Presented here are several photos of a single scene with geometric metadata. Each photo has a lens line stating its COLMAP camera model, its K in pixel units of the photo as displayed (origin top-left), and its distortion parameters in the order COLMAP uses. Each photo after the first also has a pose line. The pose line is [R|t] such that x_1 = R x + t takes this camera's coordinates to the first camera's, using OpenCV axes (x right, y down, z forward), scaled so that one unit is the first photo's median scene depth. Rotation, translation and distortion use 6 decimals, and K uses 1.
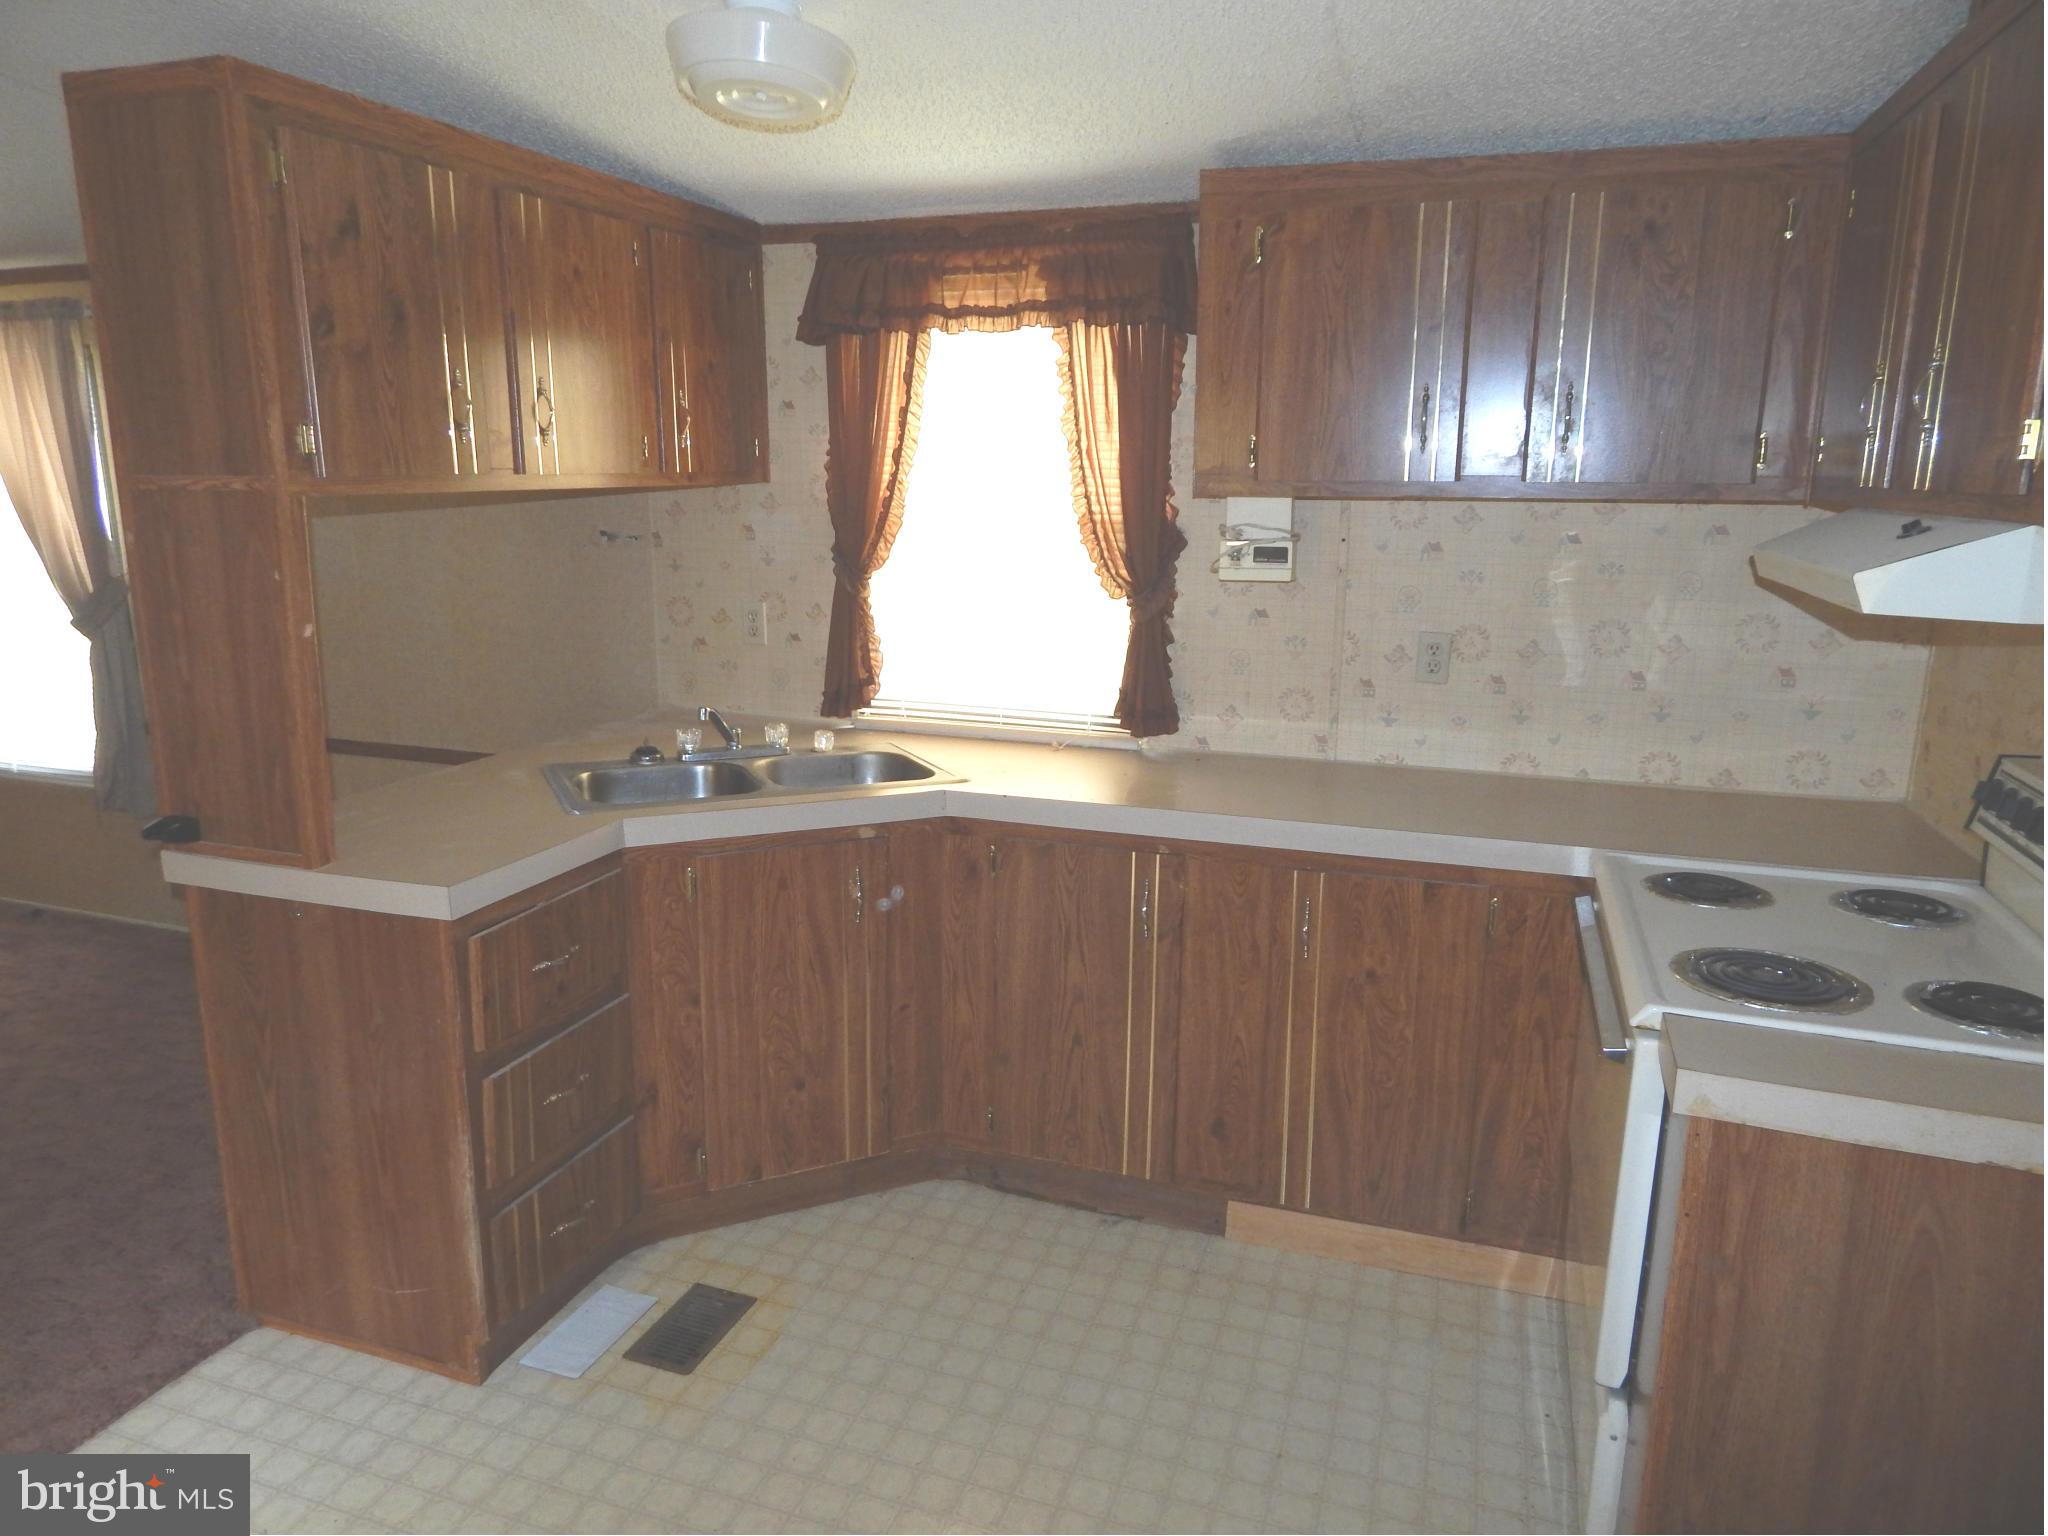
lens RADIAL K [[1336.0, 0, 1012.8], [0, 1336.0, 765.0], [0, 0, 1]] dist [-0.004046, -0.006443]
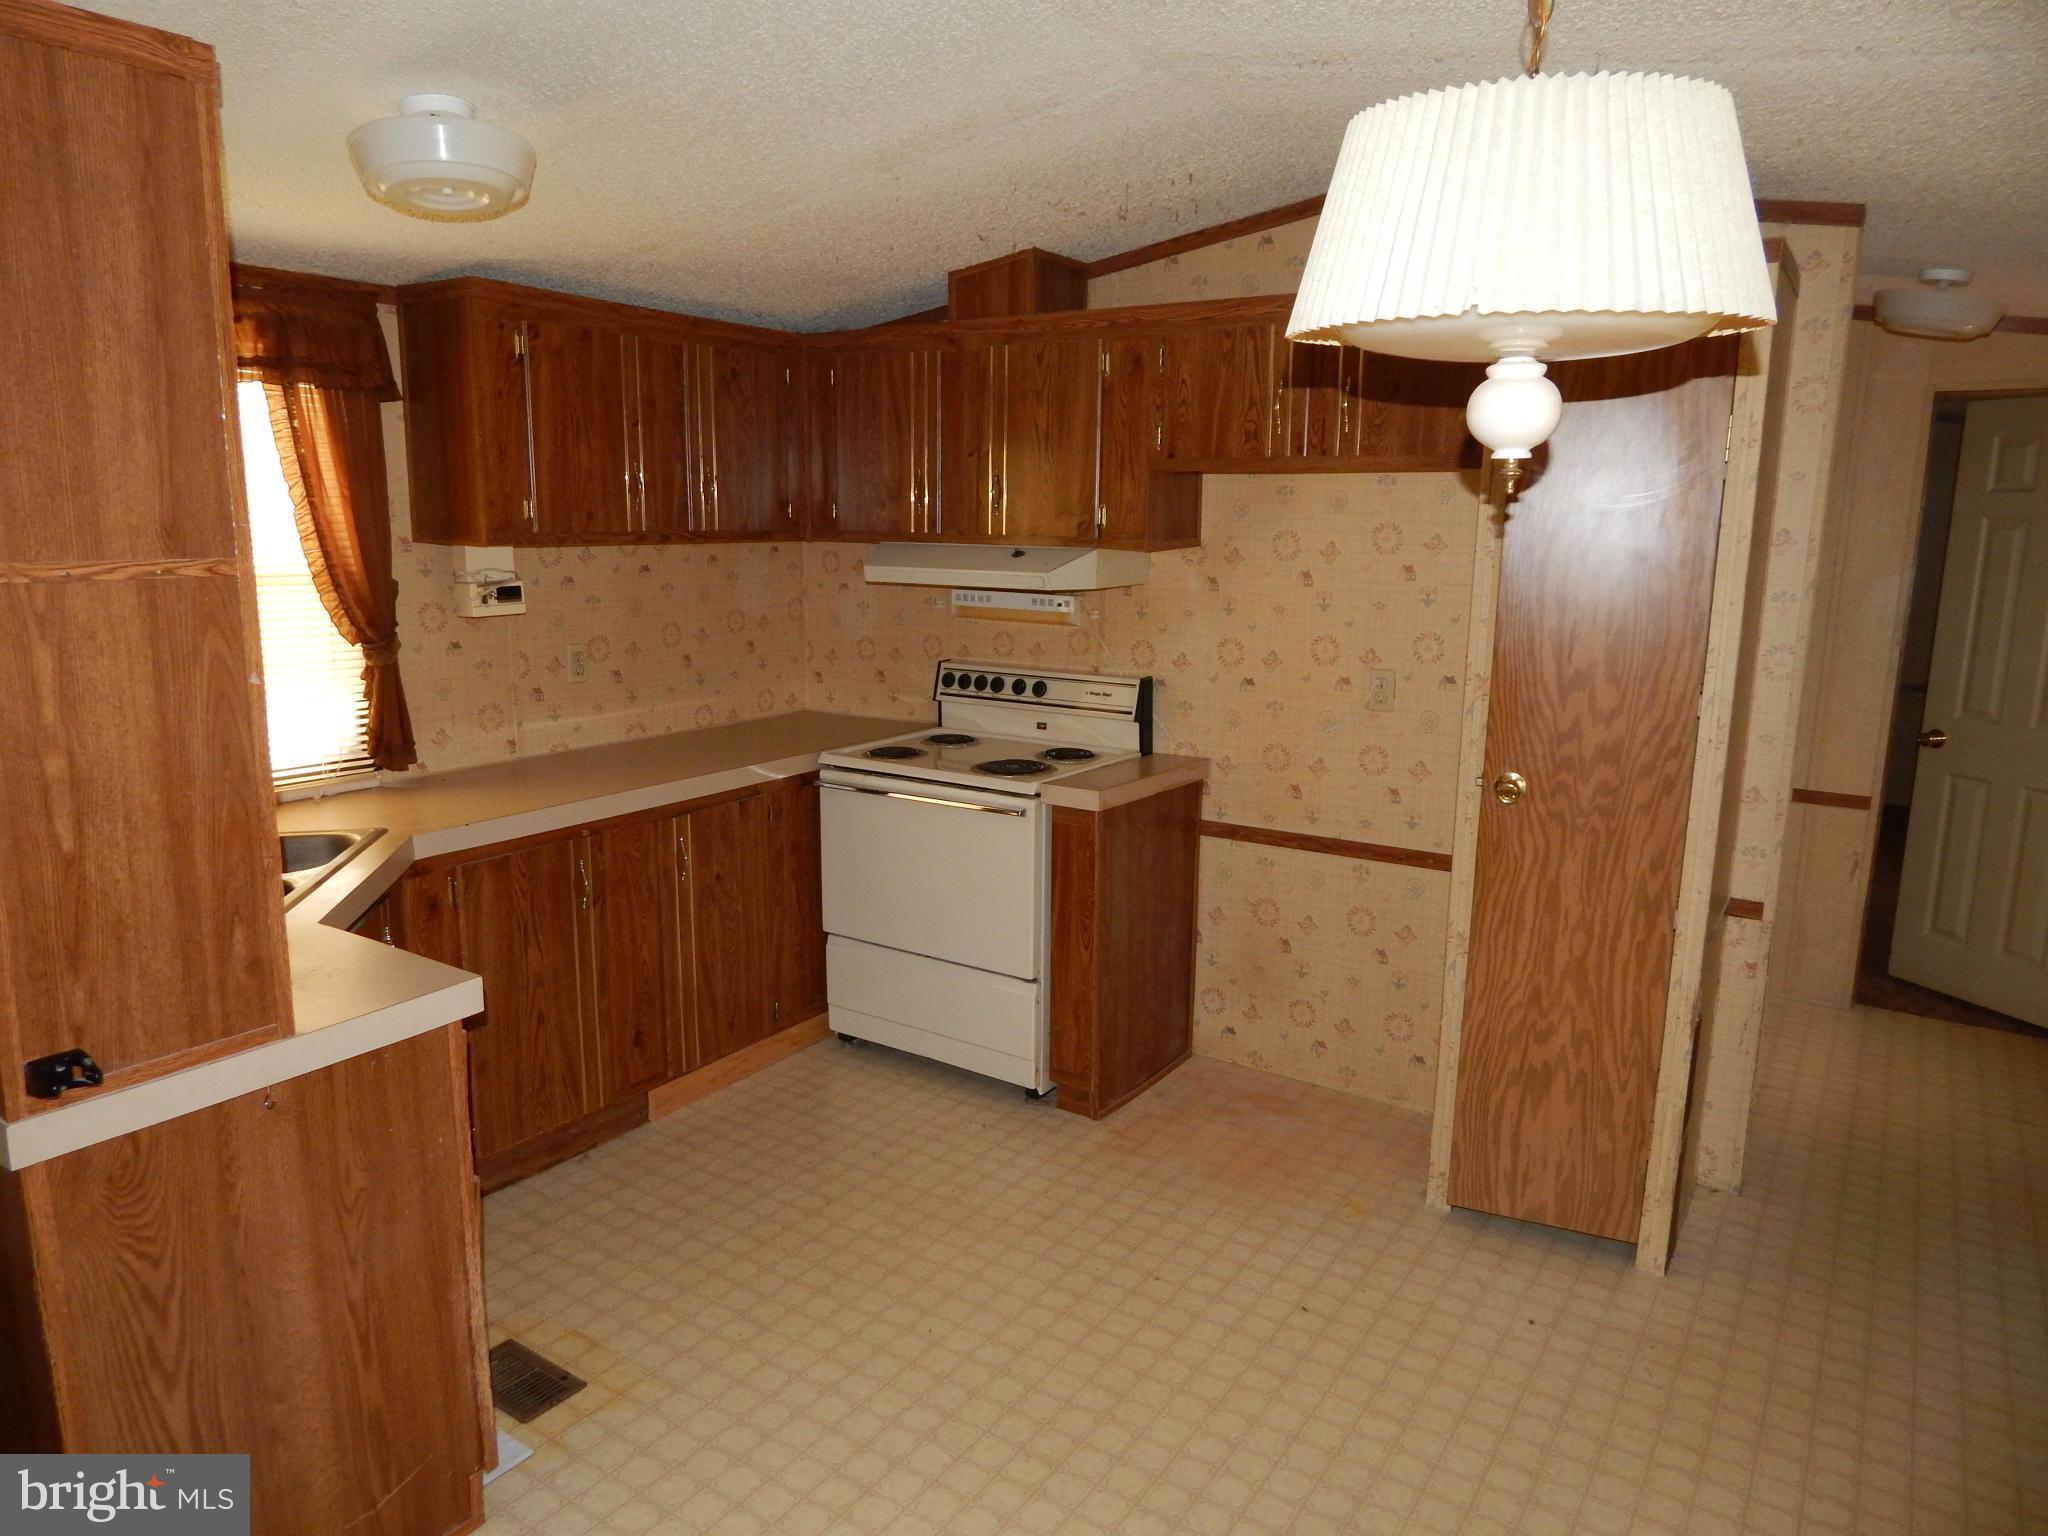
lens RADIAL K [[1336.0, 0, 1012.8], [0, 1336.0, 765.0], [0, 0, 1]] dist [-0.004046, -0.006443]
pose [[0.254525, -0.184553, 0.949293, -0.915438], [0.199385, 0.970546, 0.135226, -0.082491], [-0.946289, 0.154857, 0.283826, 0.259100]]
